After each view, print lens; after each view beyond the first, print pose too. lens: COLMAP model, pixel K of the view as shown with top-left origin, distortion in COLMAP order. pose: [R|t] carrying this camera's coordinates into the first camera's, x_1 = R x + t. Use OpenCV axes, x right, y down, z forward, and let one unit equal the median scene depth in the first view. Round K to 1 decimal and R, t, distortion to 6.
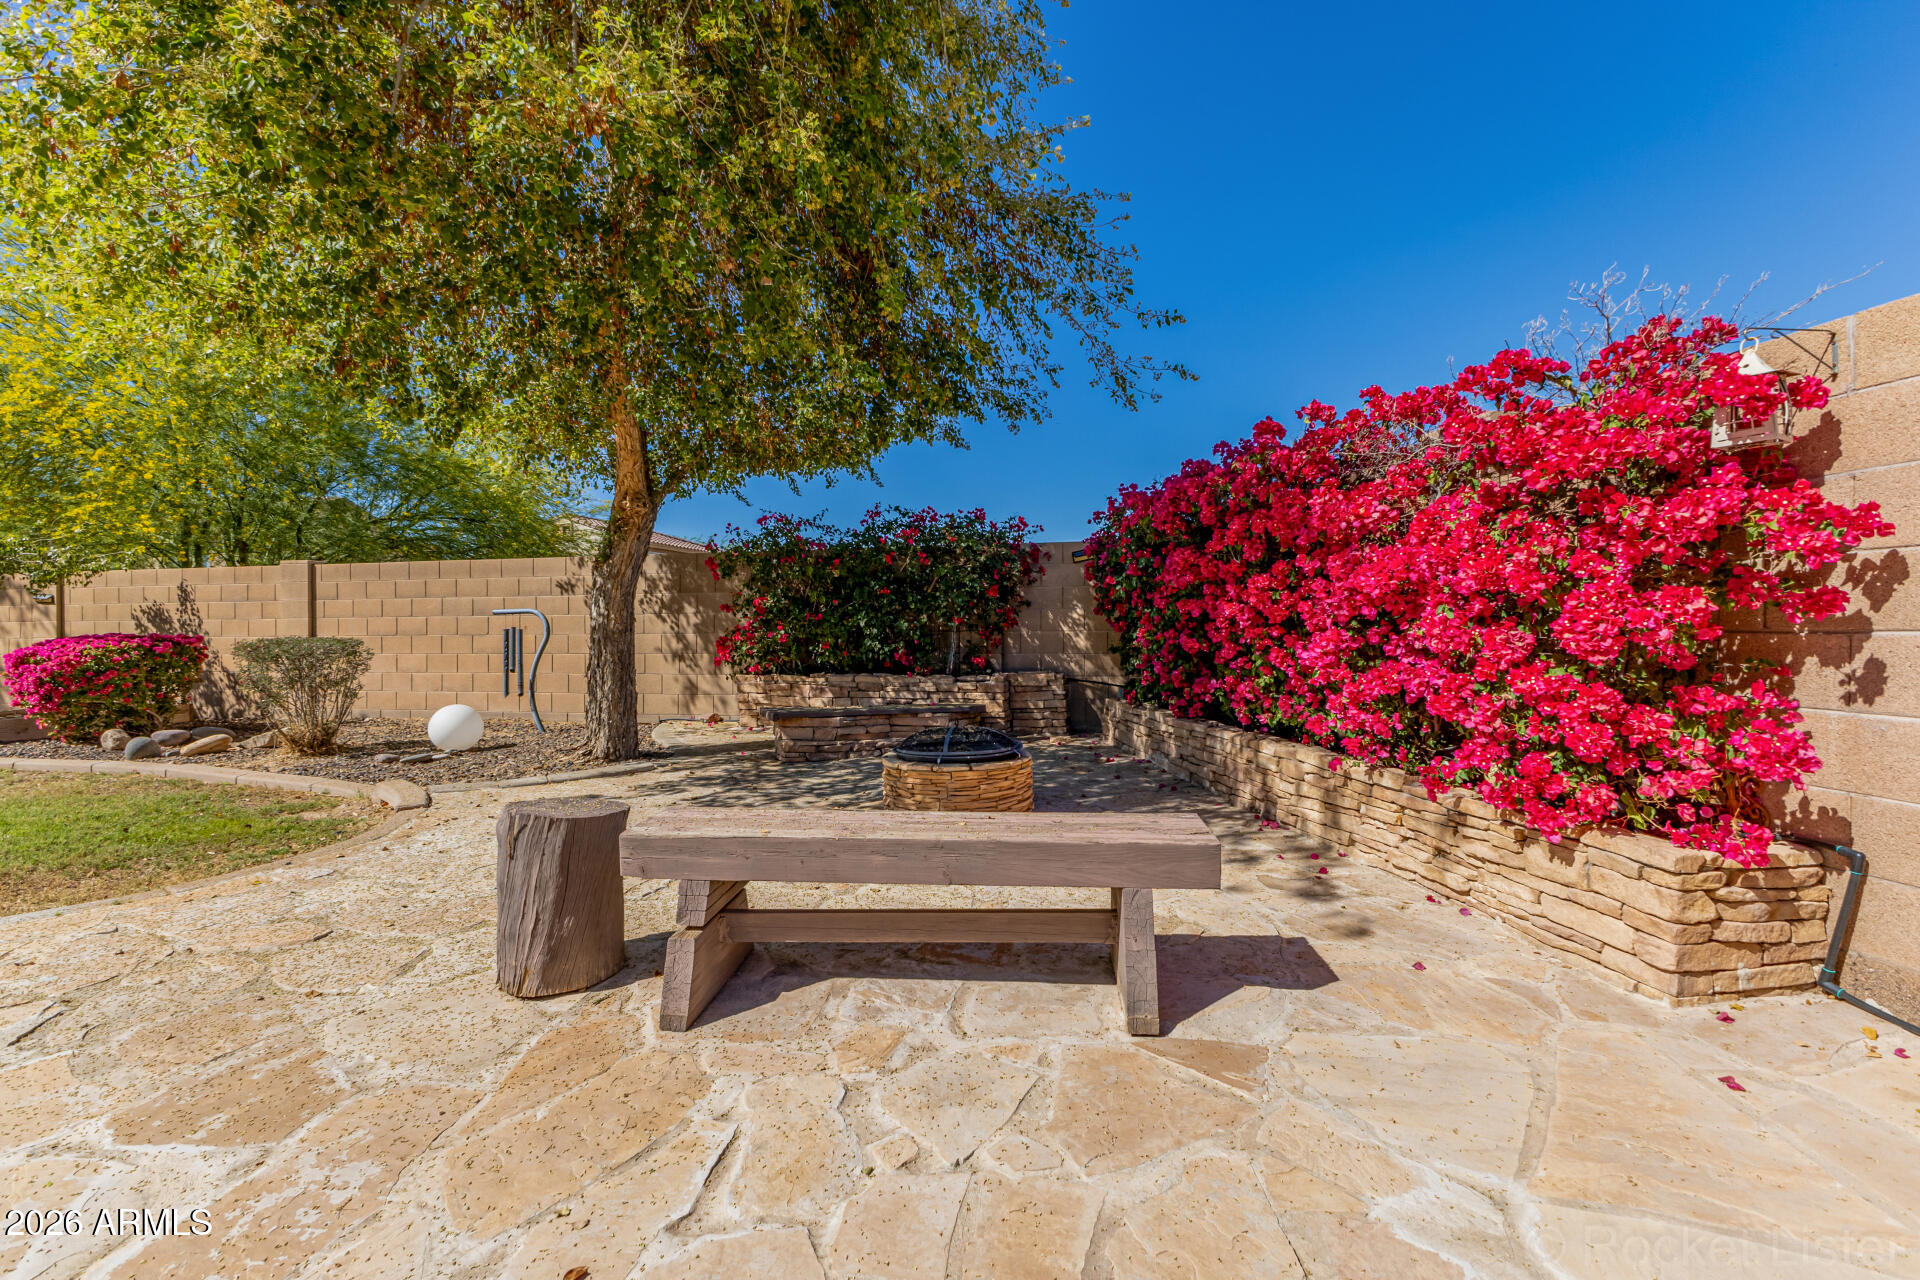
lens RADIAL K [[837.7, 0, 957.8], [0, 837.7, 637.5], [0, 0, 1]] dist [0.013344, -0.001508]
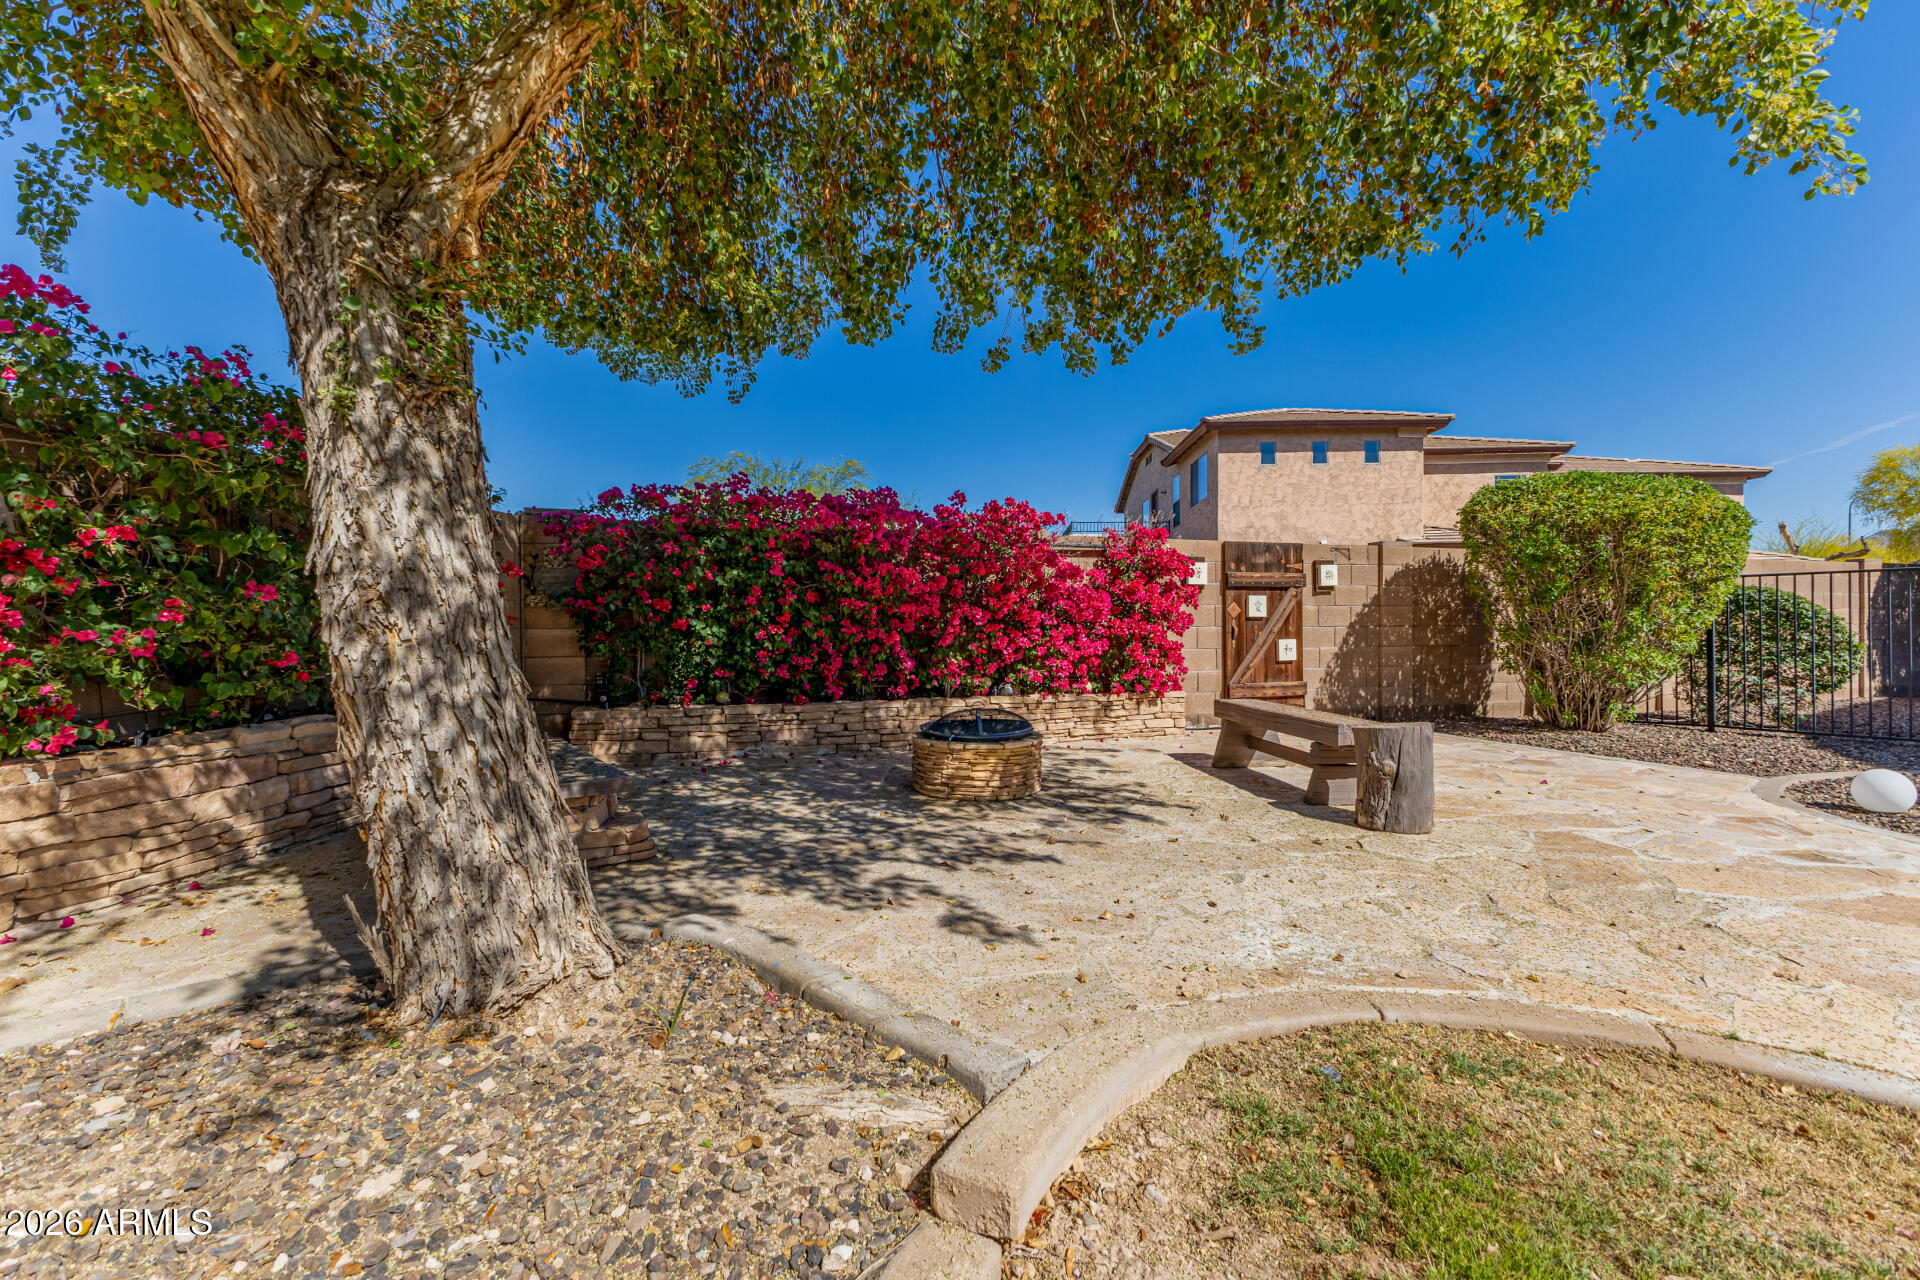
lens RADIAL K [[837.7, 0, 964.4], [0, 837.7, 639.3], [0, 0, 1]] dist [0.013344, -0.001508]
pose [[-0.223079, 0.001847, 0.974799, -0.950508], [0.018091, 0.999834, 0.002246, 0.005996], [-0.974632, 0.018136, -0.223075, 1.091806]]
